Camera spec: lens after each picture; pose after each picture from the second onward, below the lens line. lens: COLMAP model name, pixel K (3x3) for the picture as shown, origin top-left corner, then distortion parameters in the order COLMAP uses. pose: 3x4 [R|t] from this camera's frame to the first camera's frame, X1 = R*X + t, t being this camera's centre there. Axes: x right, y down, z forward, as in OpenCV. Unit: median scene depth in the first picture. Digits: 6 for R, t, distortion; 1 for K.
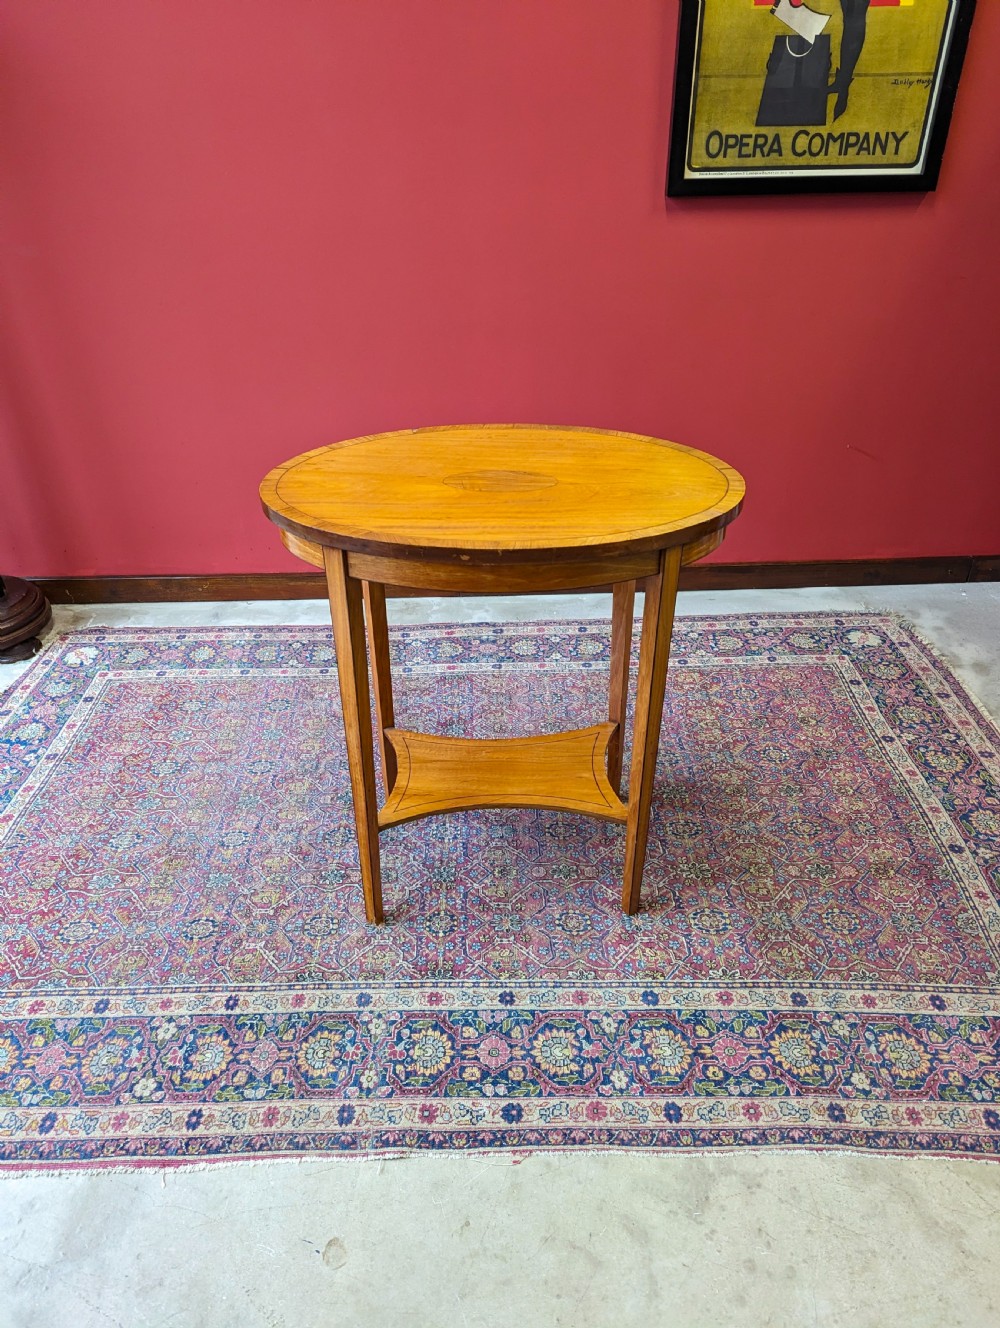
lens RADIAL K [[955.2, 0, 525.2], [0, 955.2, 659.7], [0, 0, 1]] dist [0.051811, -0.053867]
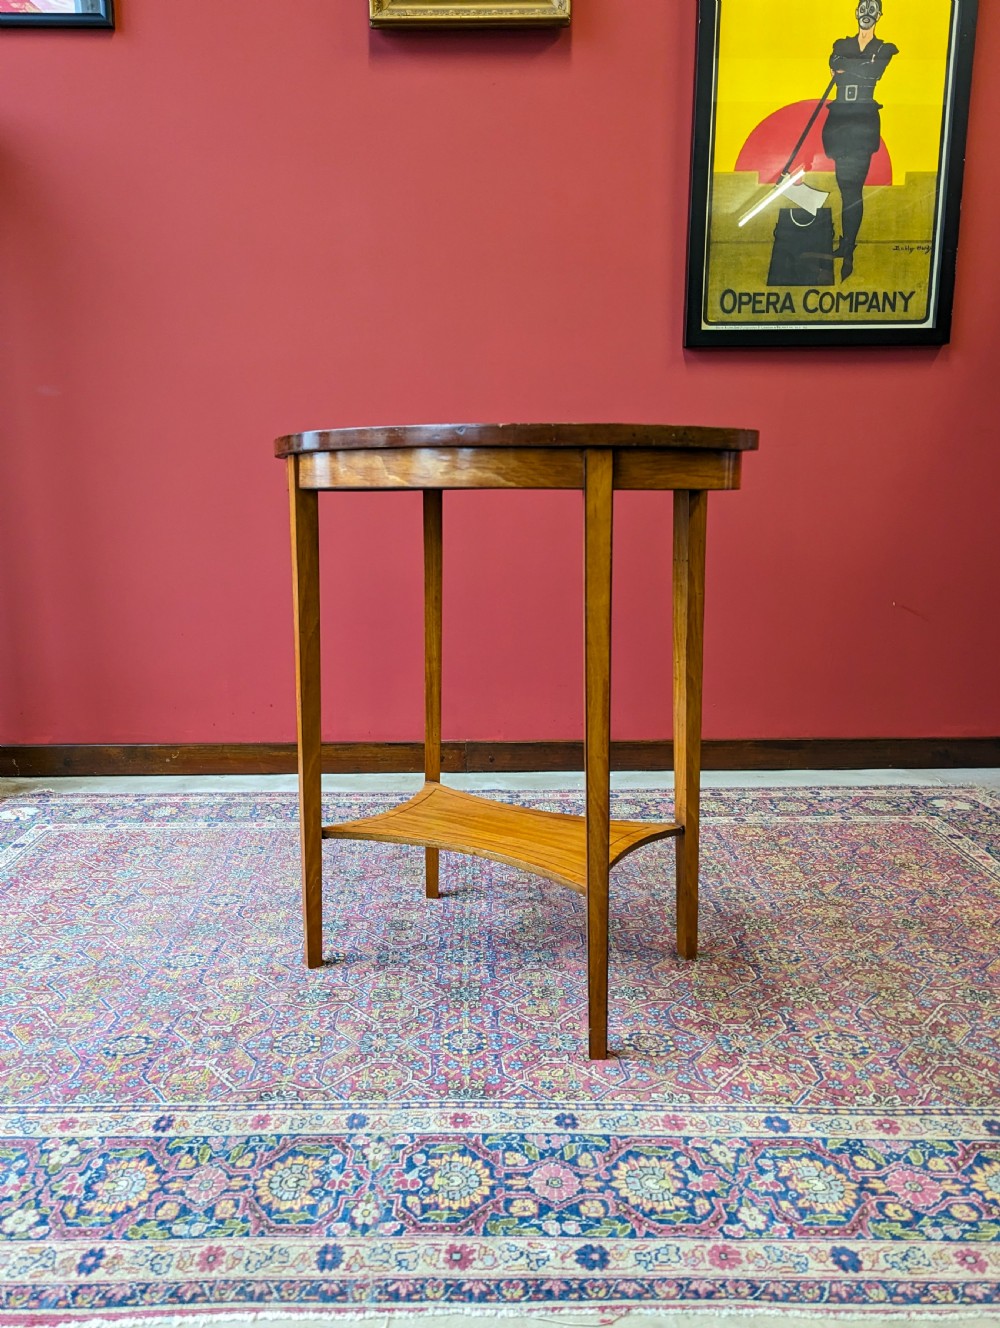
lens RADIAL K [[1013.7, 0, 492.8], [0, 1013.7, 636.0], [0, 0, 1]] dist [0.059416, -0.066746]
pose [[0.999978, 0.004109, -0.005238, -0.069443], [-0.005890, 0.912793, -0.408380, 0.337757], [0.003103, 0.408402, 0.912797, 0.197292]]
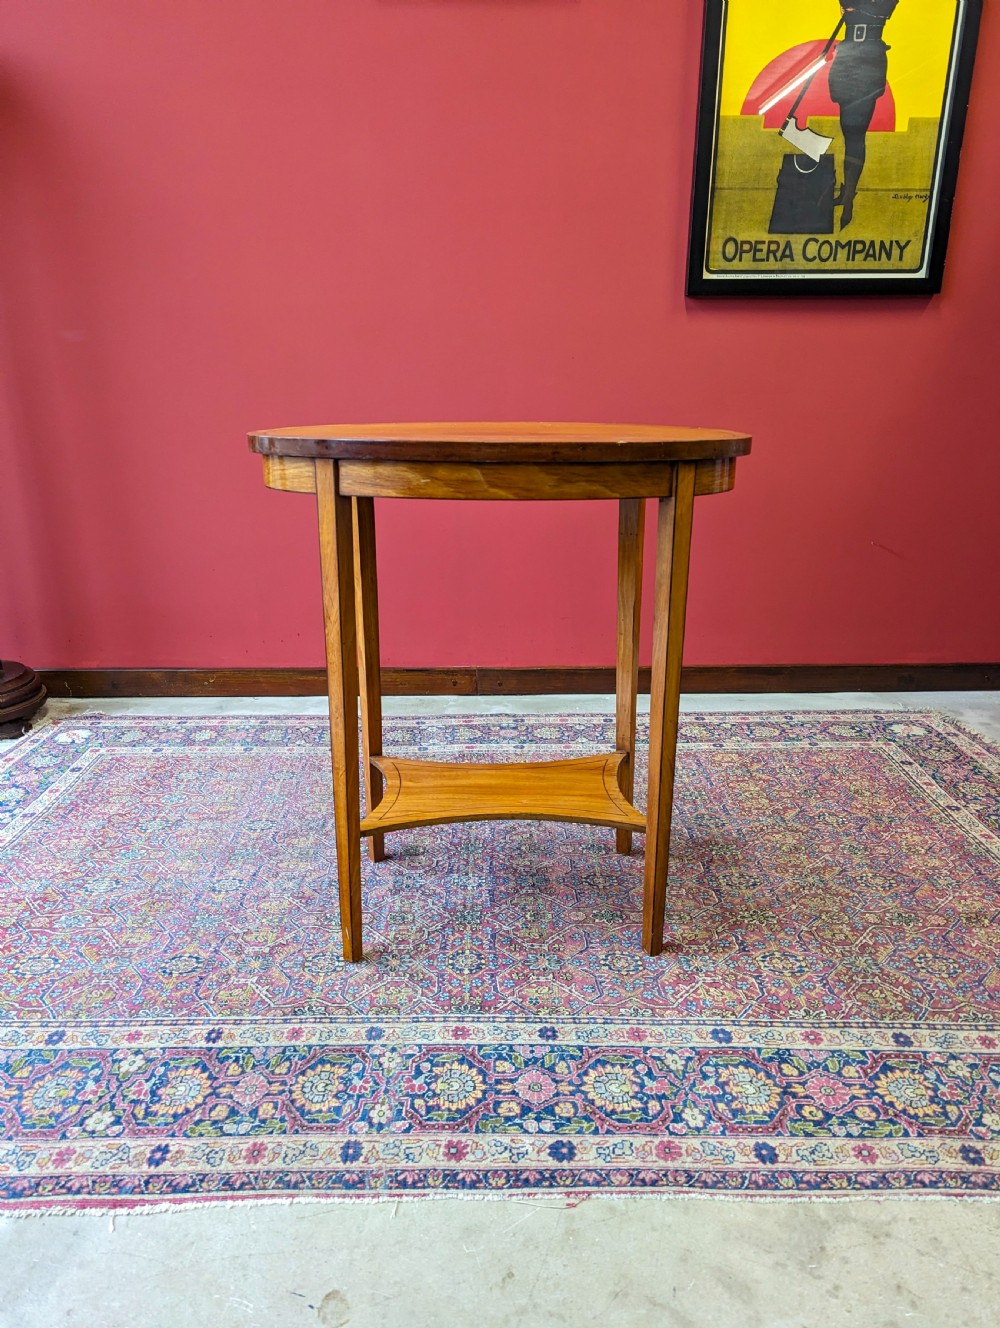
lens RADIAL K [[955.2, 0, 522.1], [0, 955.2, 667.3], [0, 0, 1]] dist [0.051811, -0.053867]
pose [[0.999944, 0.009536, 0.004656, -0.048573], [-0.008014, 0.966190, -0.257708, 0.263336], [-0.006956, 0.257656, 0.966212, 0.122304]]
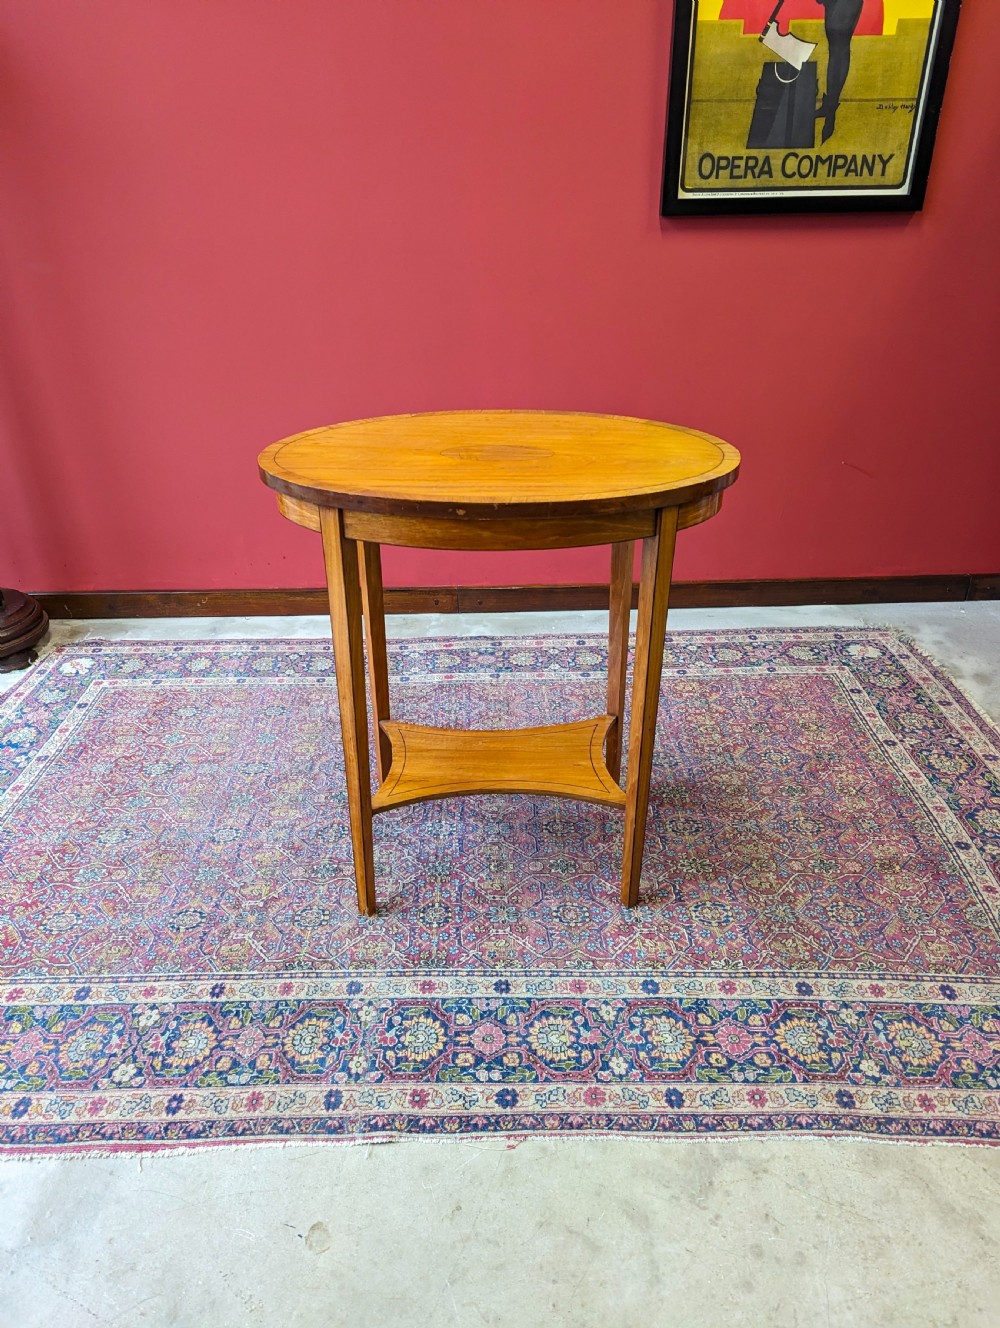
lens RADIAL K [[955.2, 0, 526.3], [0, 955.2, 657.5], [0, 0, 1]] dist [0.051811, -0.053867]
pose [[0.999999, 0.001614, -0.000066, 0.004760], [-0.001614, 0.997220, -0.074491, 0.094770], [-0.000054, 0.074491, 0.997222, 0.011342]]
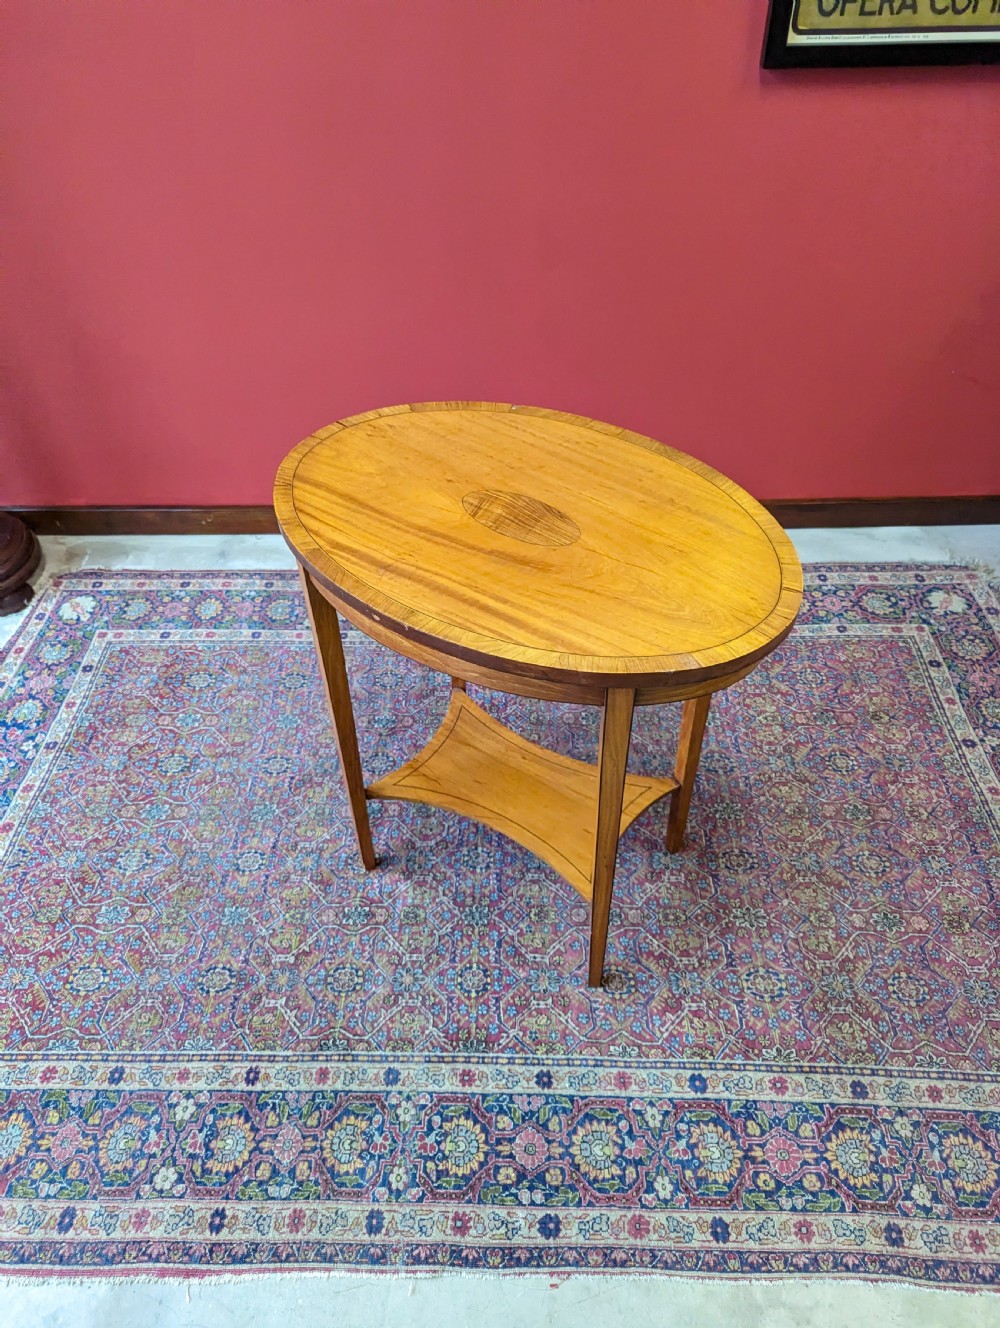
lens RADIAL K [[955.2, 0, 524.9], [0, 955.2, 661.0], [0, 0, 1]] dist [0.051811, -0.053867]
pose [[0.999510, 0.020905, -0.023306, -0.024589], [-0.015310, 0.975700, 0.218577, -0.251630], [0.027309, -0.218113, 0.975541, 0.175568]]
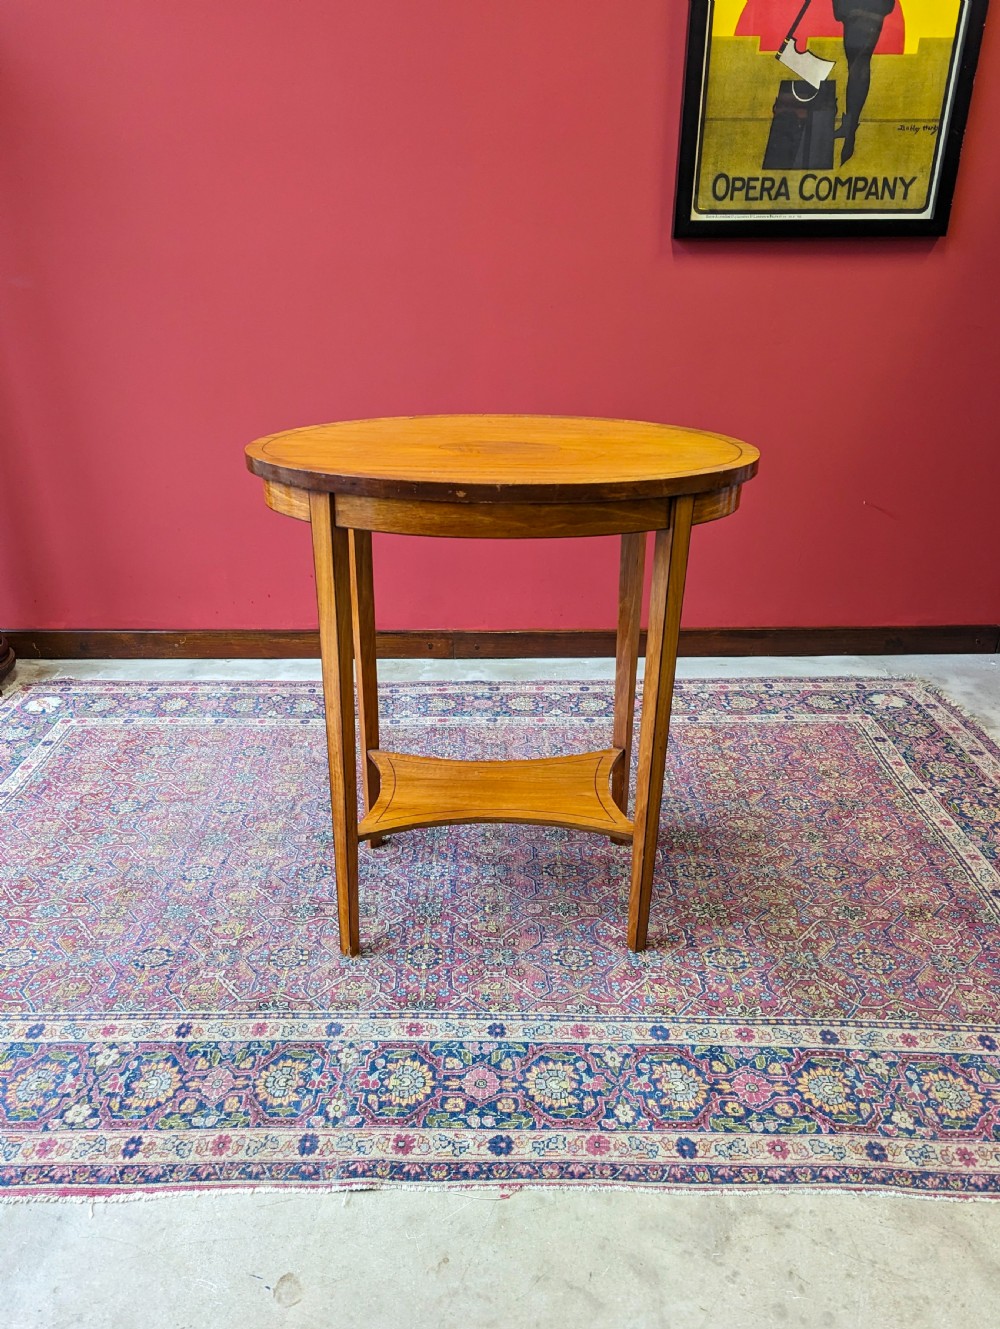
lens RADIAL K [[1016.5, 0, 522.3], [0, 1016.5, 696.5], [0, 0, 1]] dist [0.049186, -0.049603]
pose [[0.999897, 0.014272, -0.001332, 0.001200], [-0.014324, 0.991313, -0.130743, 0.172815], [-0.000545, 0.130749, 0.991415, 0.033323]]
